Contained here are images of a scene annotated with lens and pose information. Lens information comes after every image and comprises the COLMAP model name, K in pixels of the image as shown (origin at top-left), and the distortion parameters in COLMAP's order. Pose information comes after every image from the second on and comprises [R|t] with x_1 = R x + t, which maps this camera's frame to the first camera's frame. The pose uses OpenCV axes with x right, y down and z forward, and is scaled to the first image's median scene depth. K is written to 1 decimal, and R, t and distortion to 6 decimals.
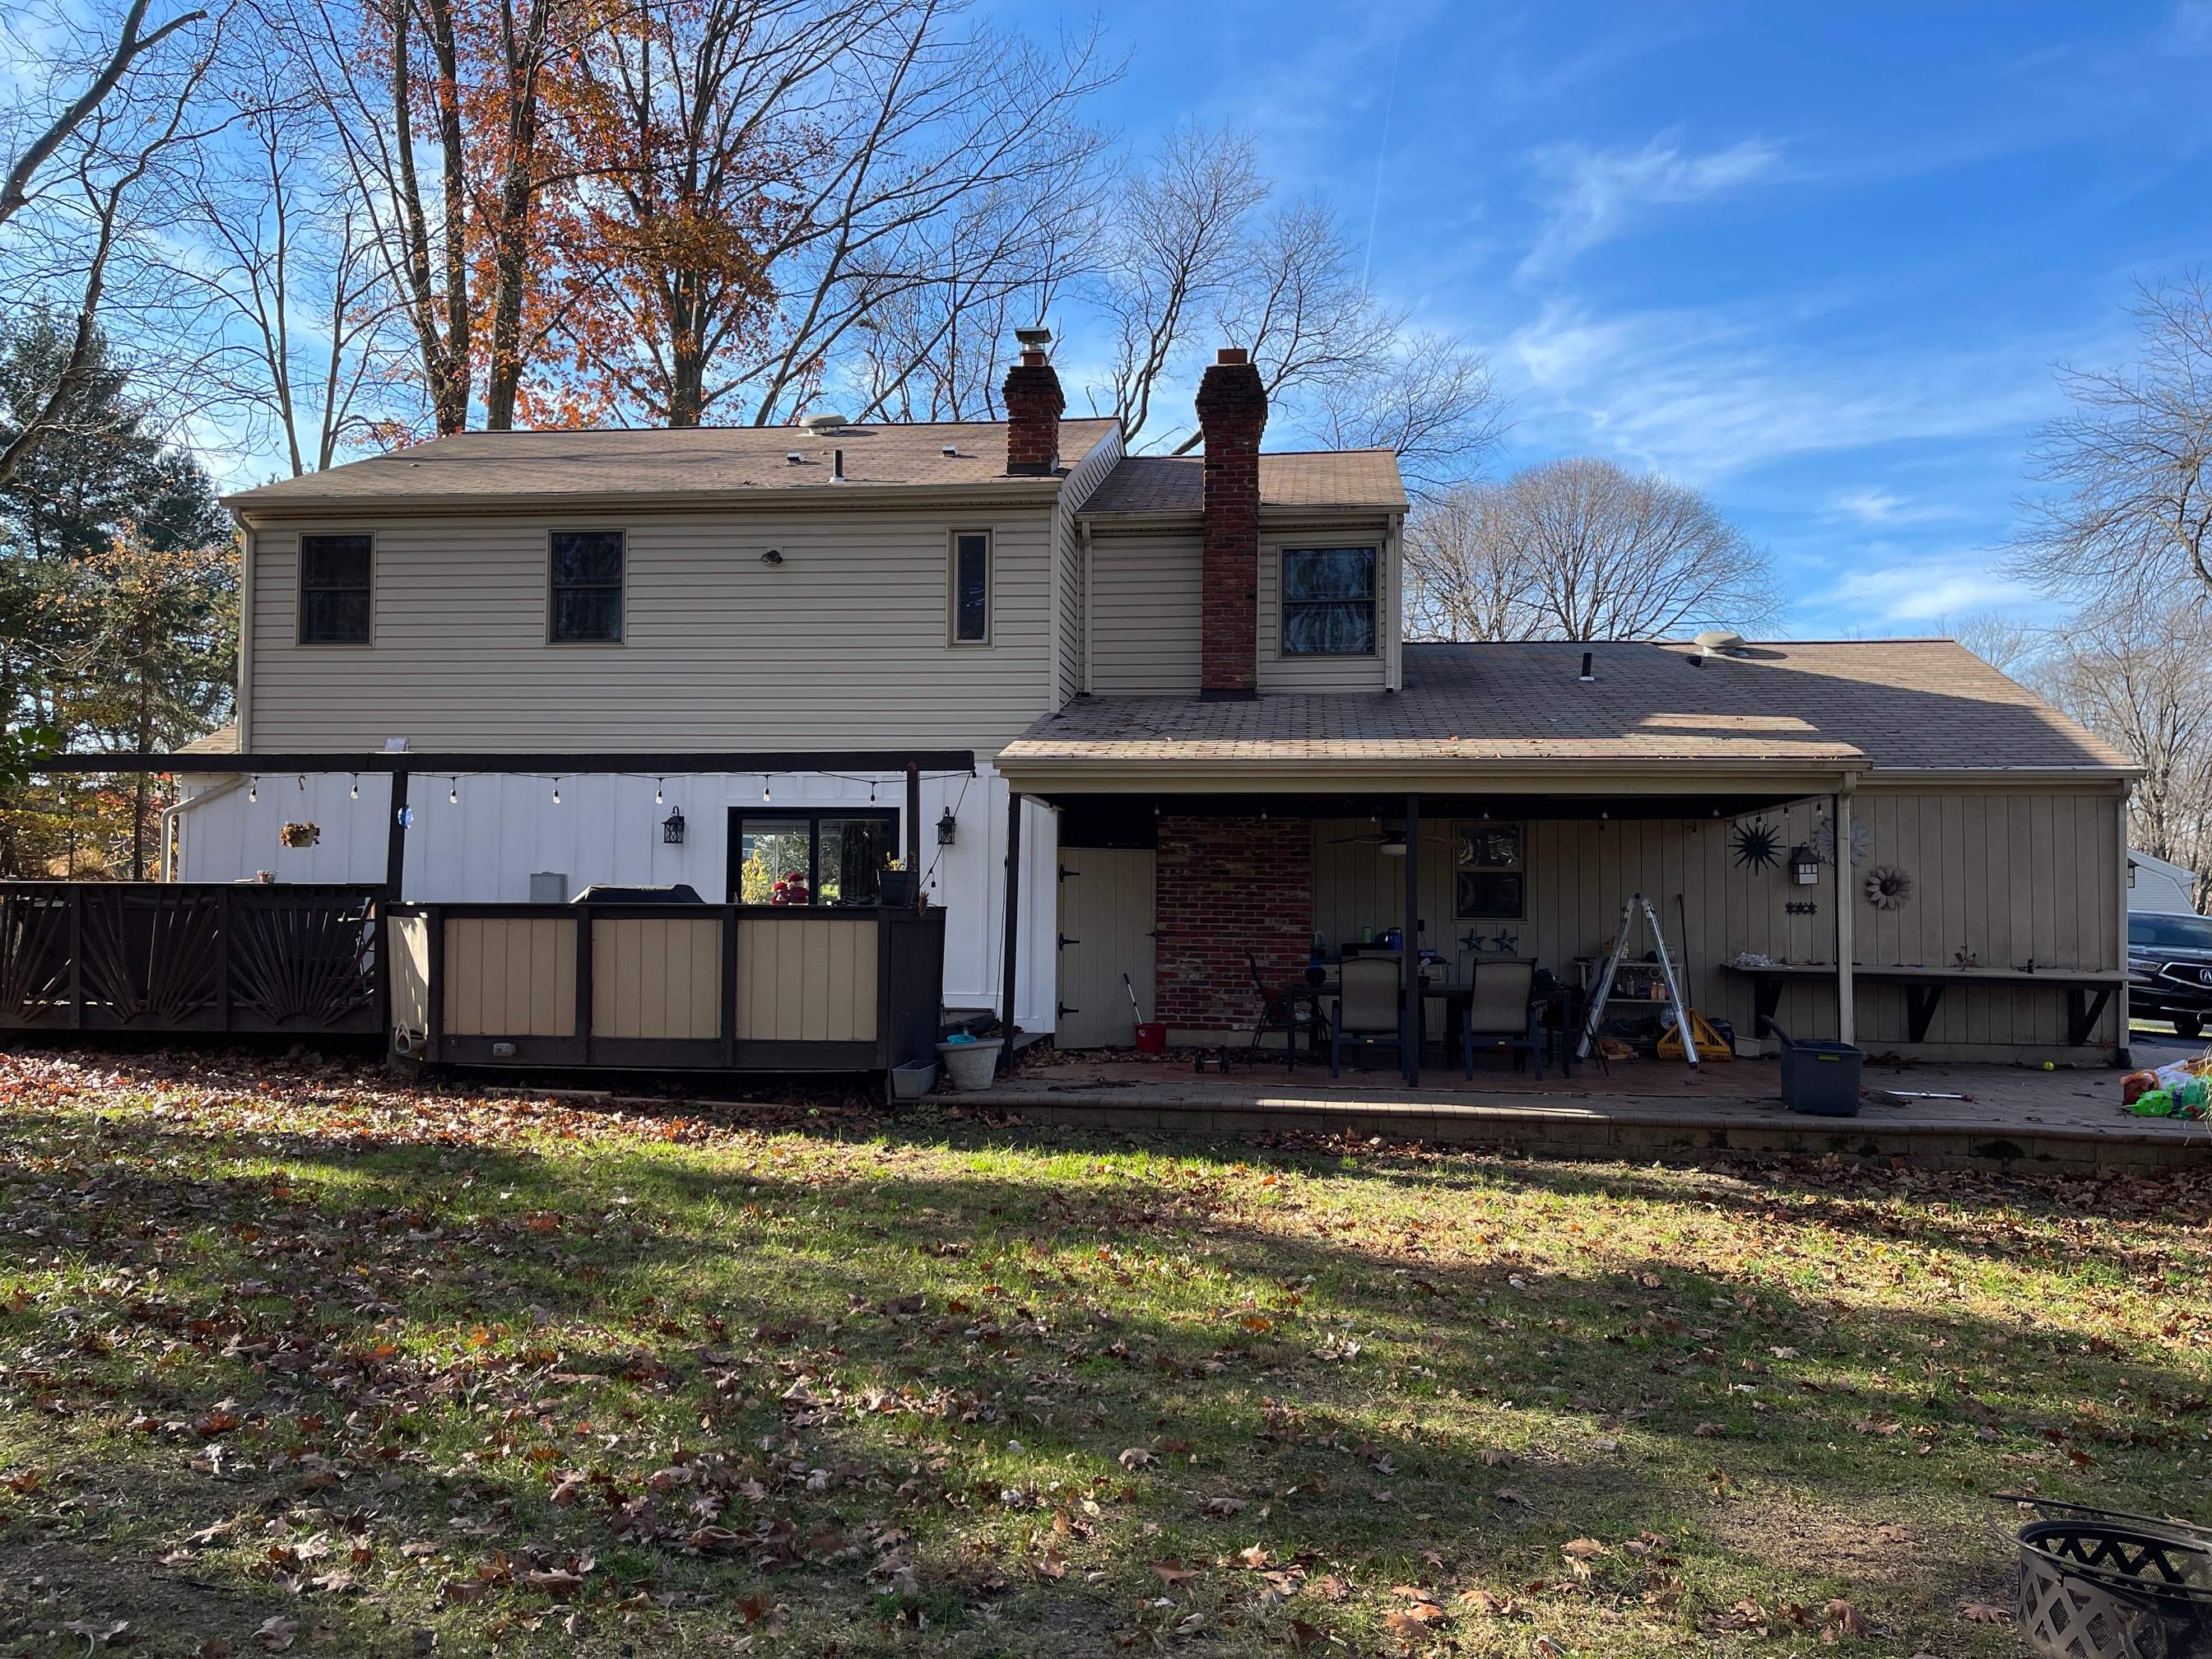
lens RADIAL K [[1681.5, 0, 1121.2], [0, 1681.5, 852.7], [0, 0, 1]] dist [0.087989, -0.143656]
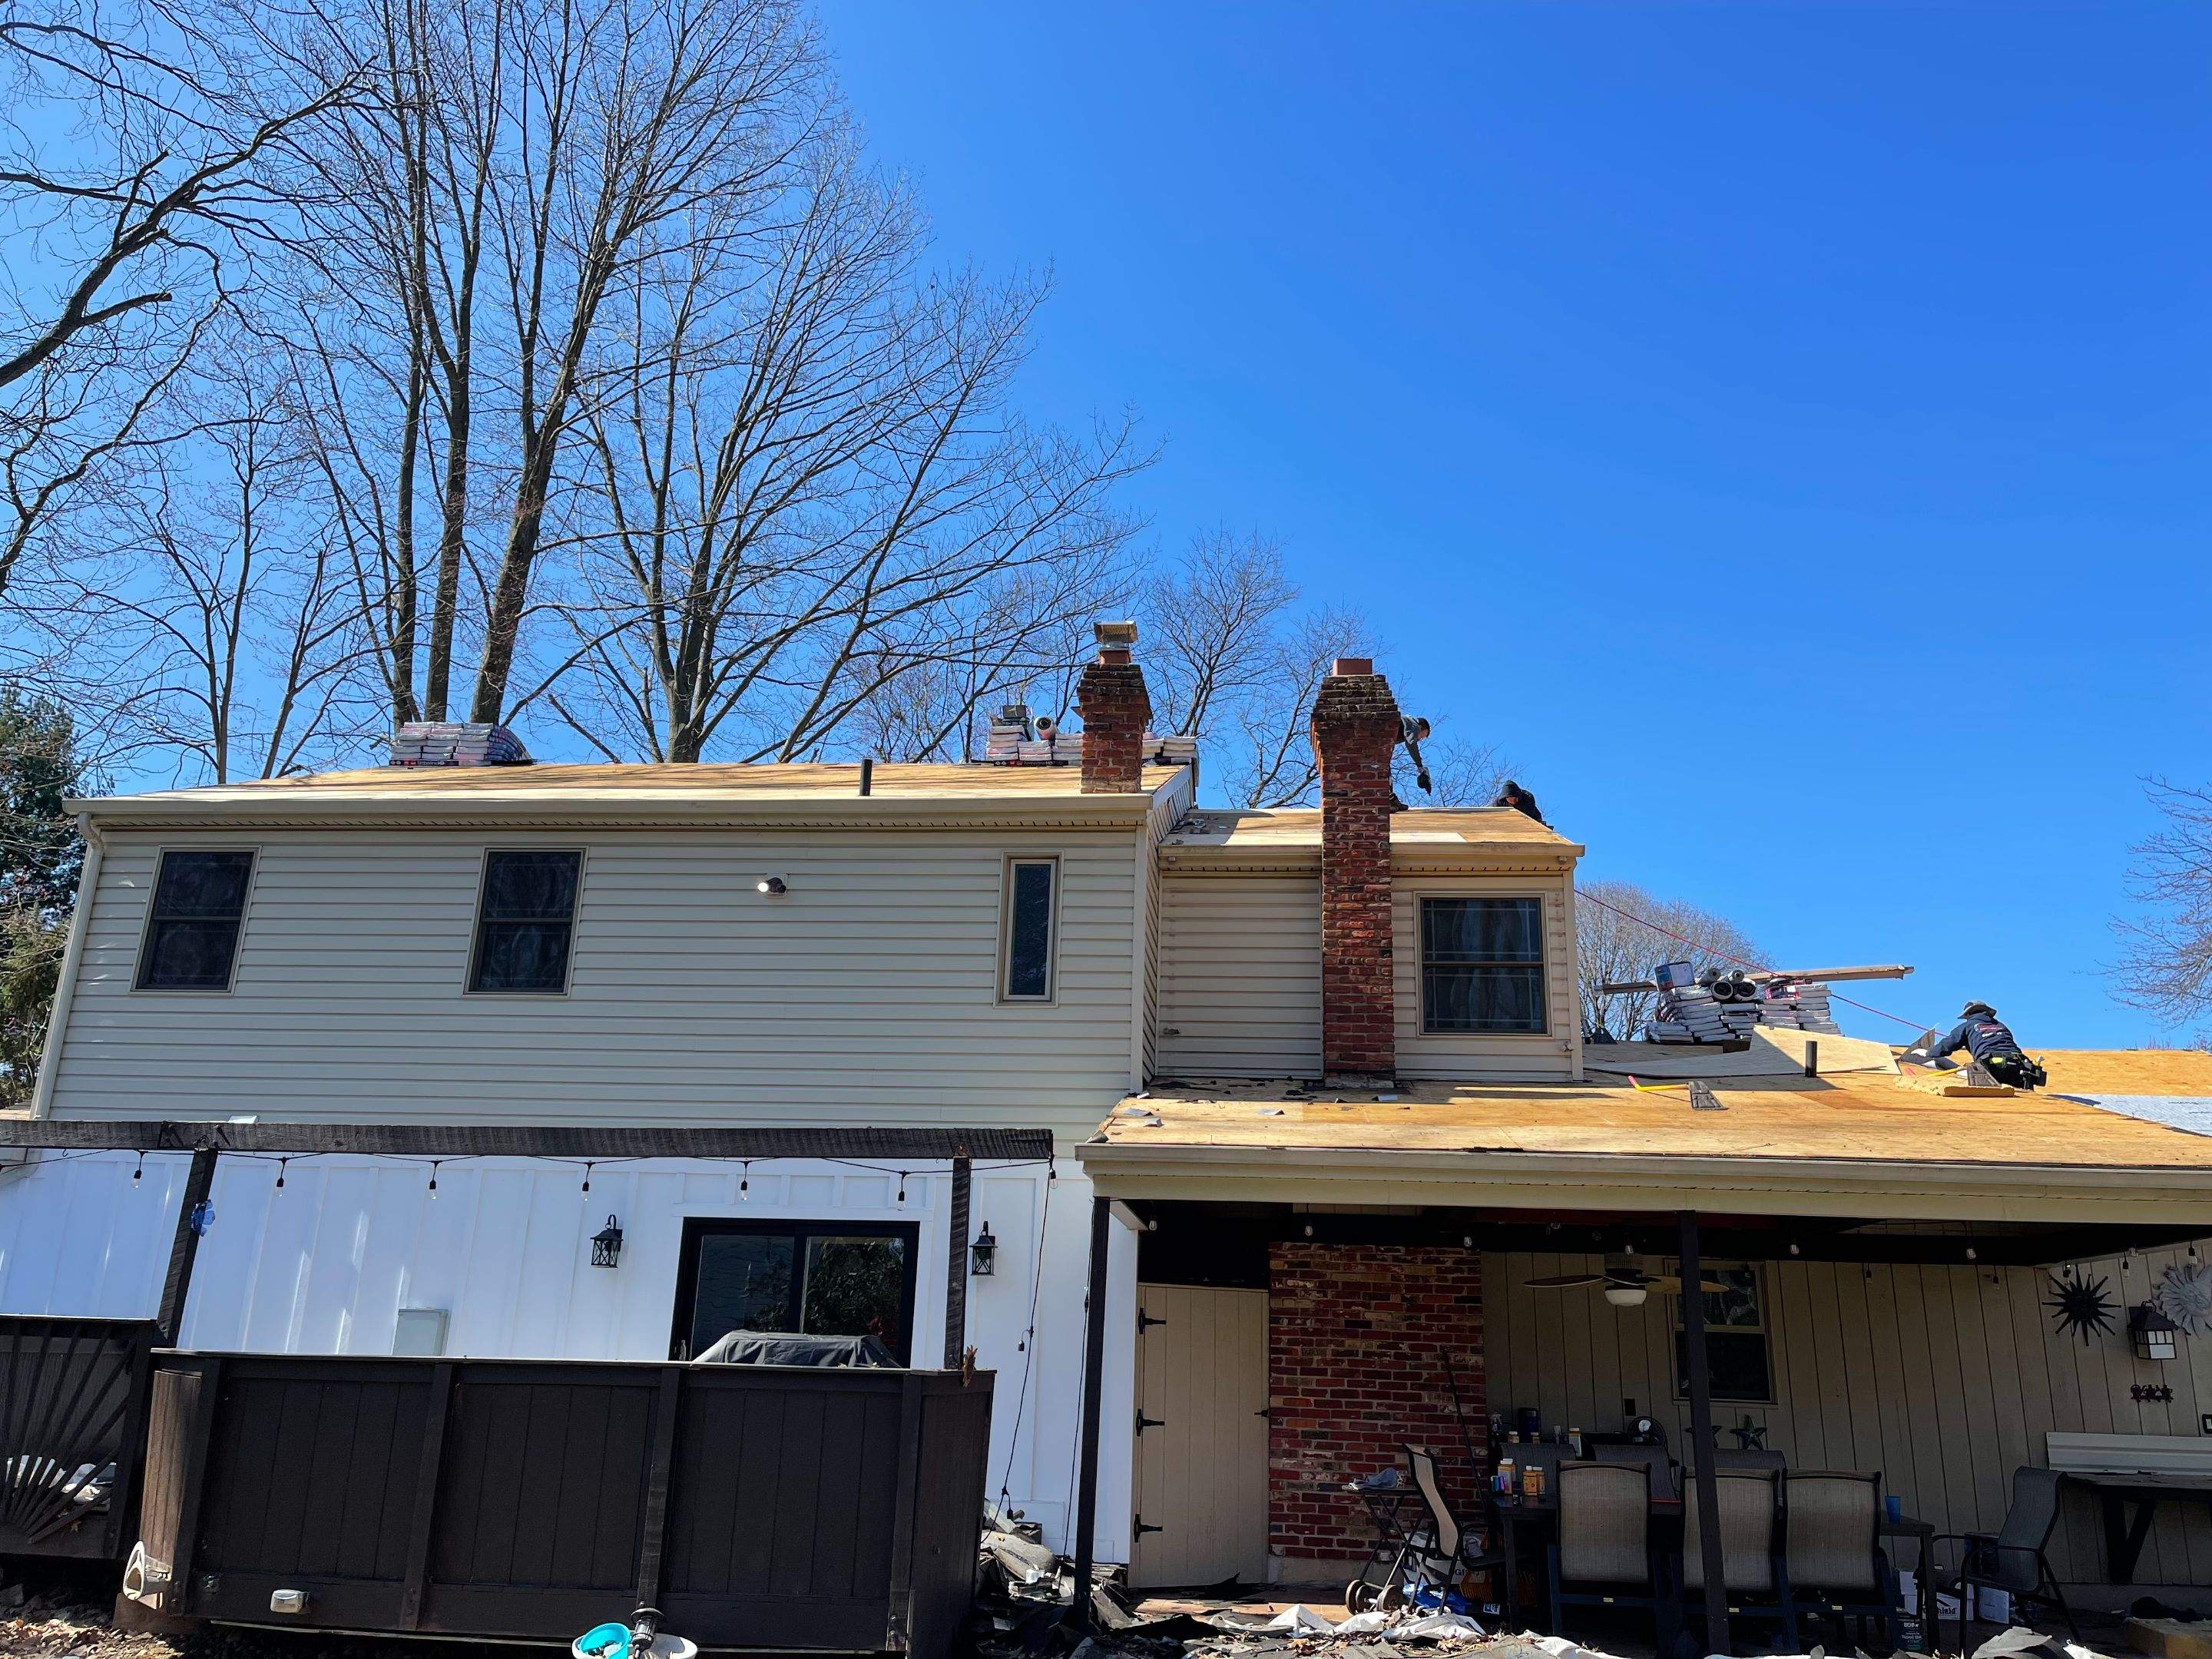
lens RADIAL K [[1681.5, 0, 1121.2], [0, 1681.5, 852.7], [0, 0, 1]] dist [0.087989, -0.143656]
pose [[0.999598, 0.025094, 0.013192, -0.057046], [-0.020934, 0.967117, -0.253469, 0.002304], [-0.019119, 0.253091, 0.967254, 0.245371]]
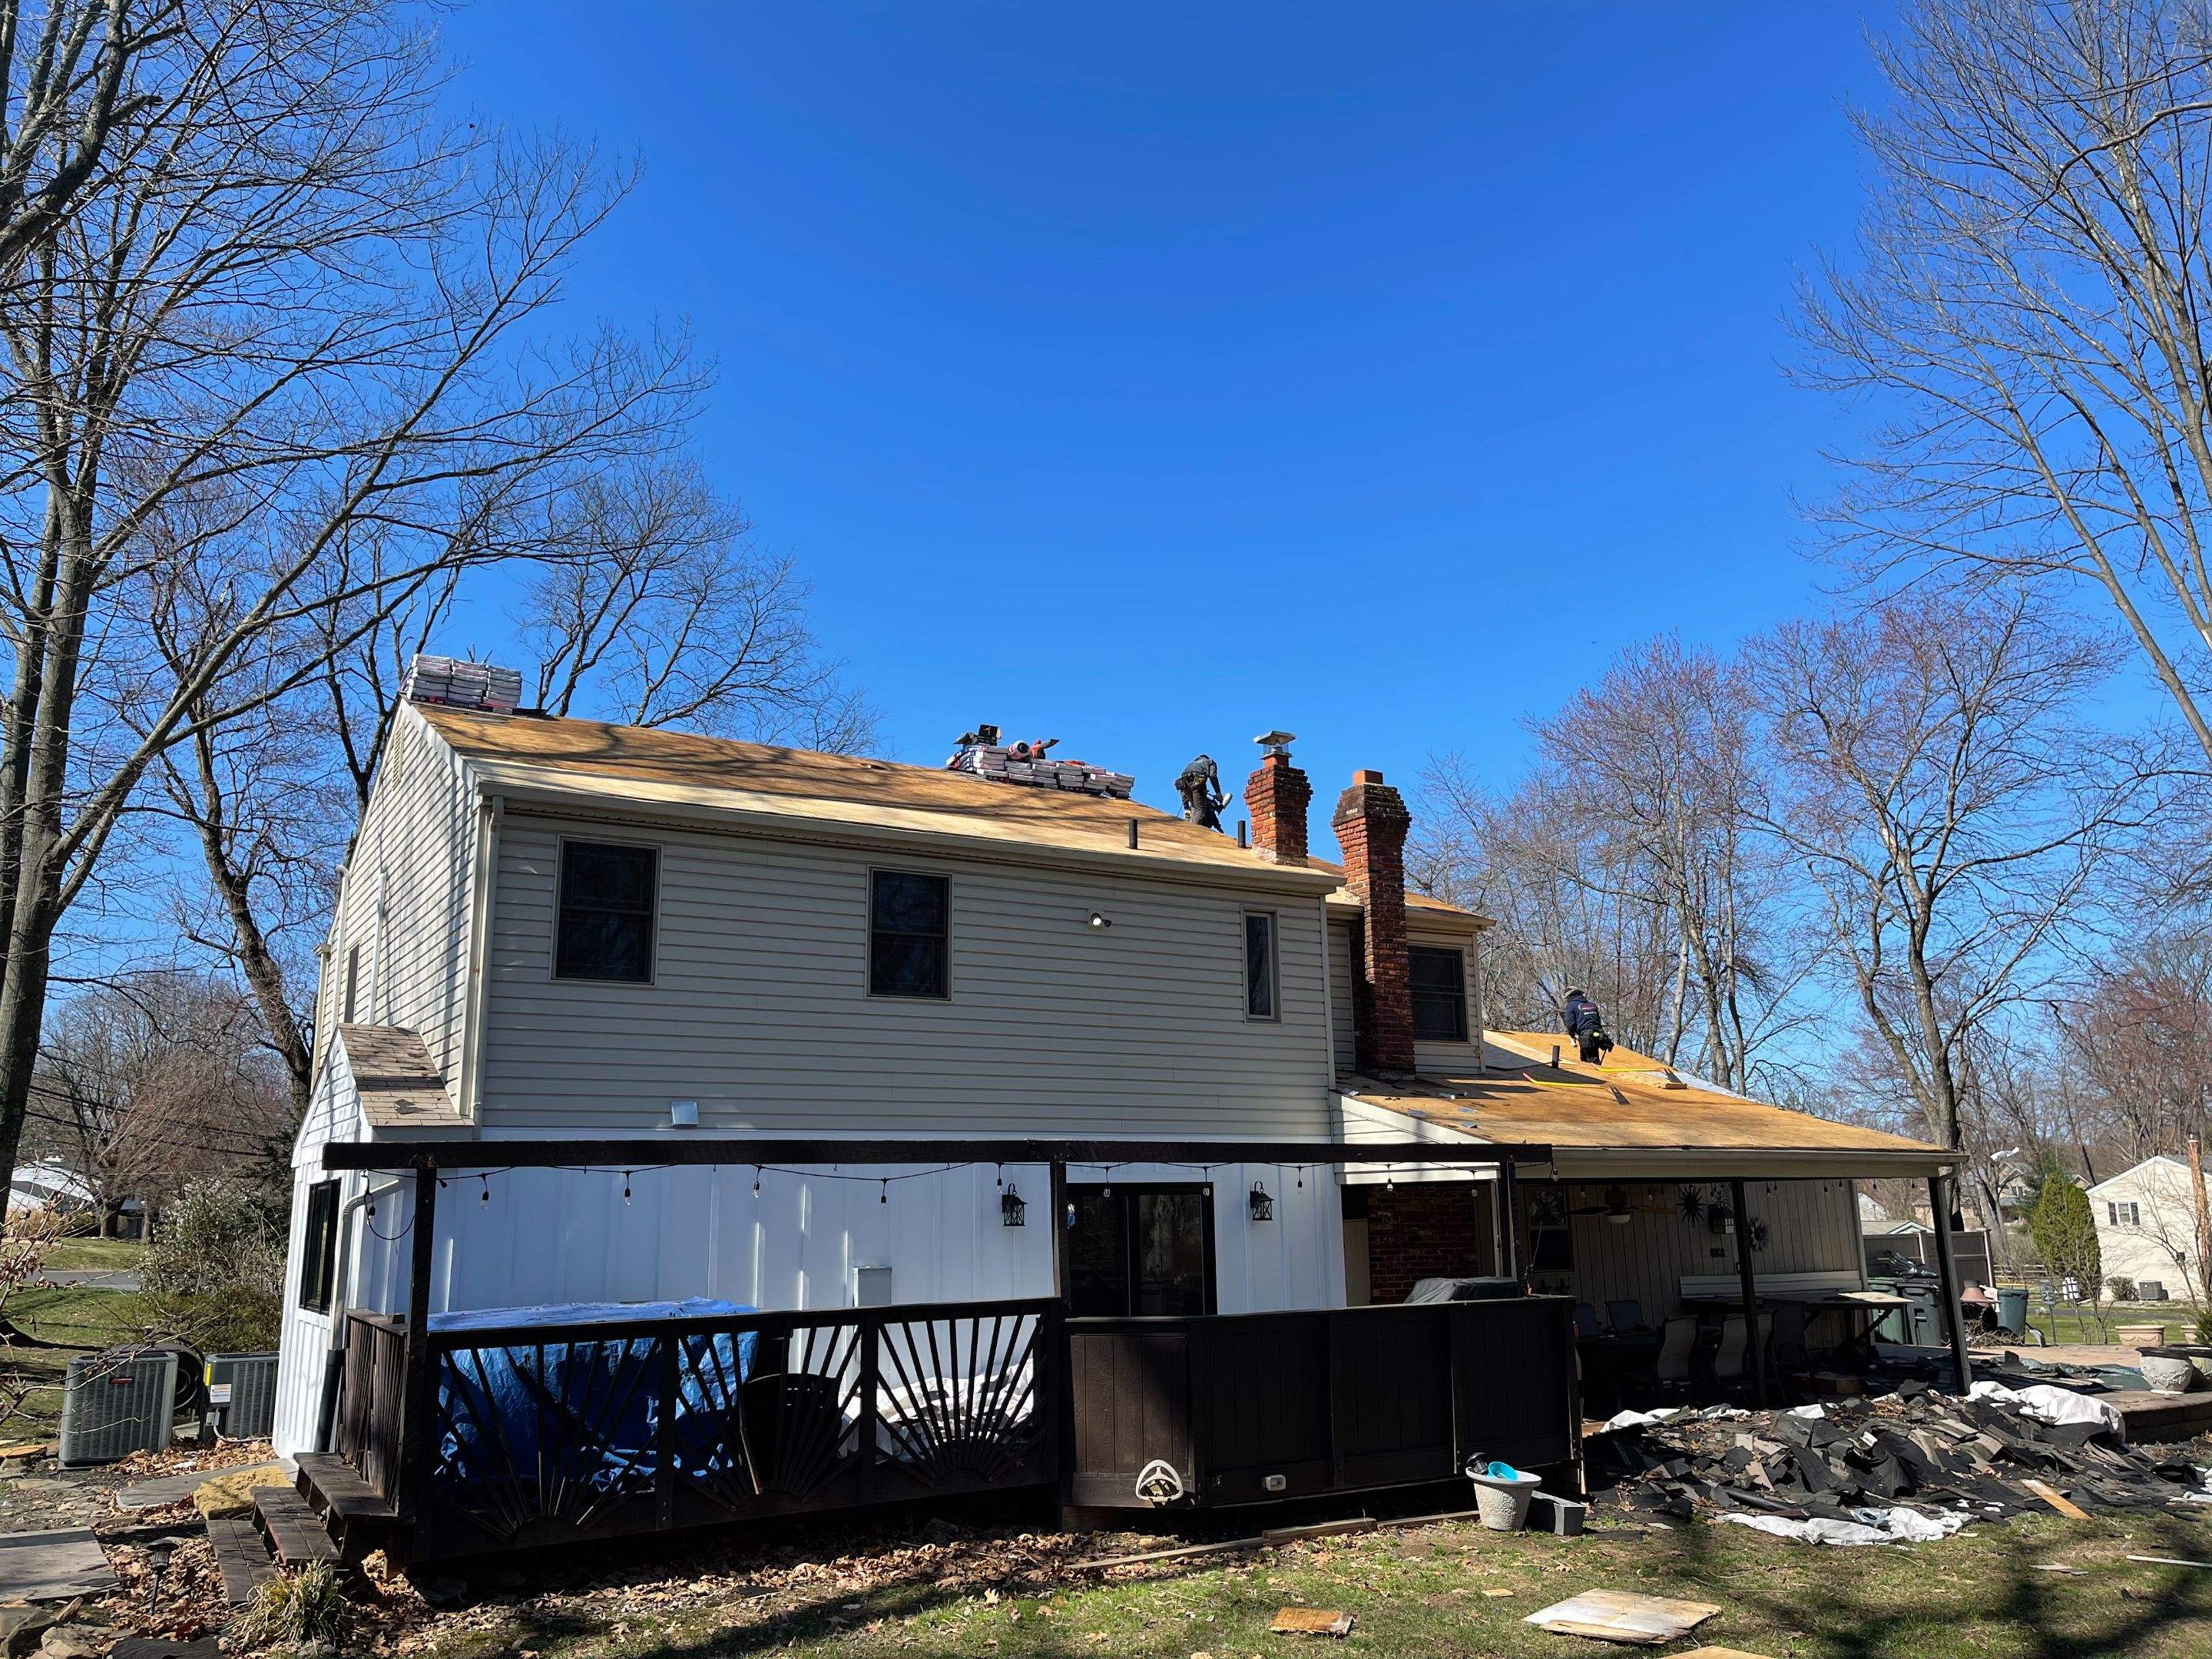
lens RADIAL K [[1569.0, 0, 1111.0], [0, 1569.0, 890.7], [0, 0, 1]] dist [0.008897, 0.001701]
pose [[0.805268, 0.096887, 0.584941, -0.712873], [0.000421, 0.986465, -0.163973, -0.043752], [-0.592910, 0.132288, 0.794328, 0.277559]]
